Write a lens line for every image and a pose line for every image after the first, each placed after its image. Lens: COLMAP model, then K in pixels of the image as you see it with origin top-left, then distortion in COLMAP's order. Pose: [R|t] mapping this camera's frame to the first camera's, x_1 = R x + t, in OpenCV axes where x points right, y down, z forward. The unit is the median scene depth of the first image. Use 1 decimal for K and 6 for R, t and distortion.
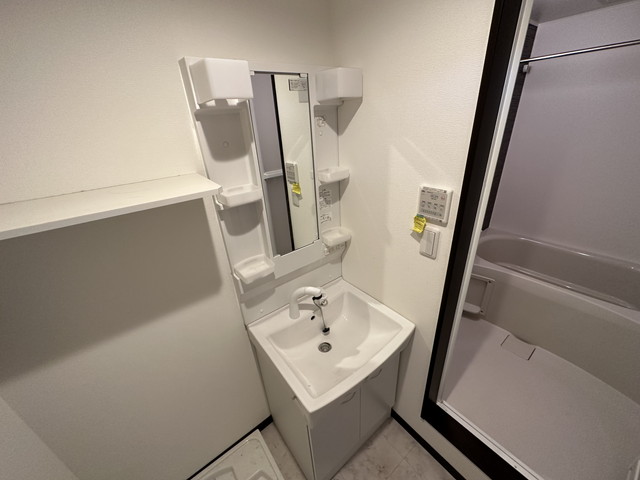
lens RADIAL K [[255.9, 0, 321.5], [0, 255.9, 243.7], [0, 0, 1]] dist [-0.000208, 0.000095]
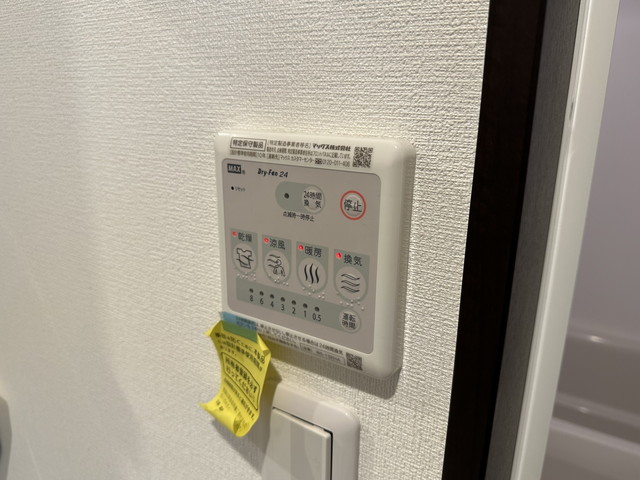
lens RADIAL K [[470.9, 0, 319.8], [0, 470.9, 239.3], [0, 0, 1]] dist [0.001620, 0.000079]
pose [[0.943692, -0.009789, 0.330680, 0.351527], [0.076743, 0.978773, -0.190034, -0.105445], [-0.321801, 0.204711, 0.924412, 0.728715]]
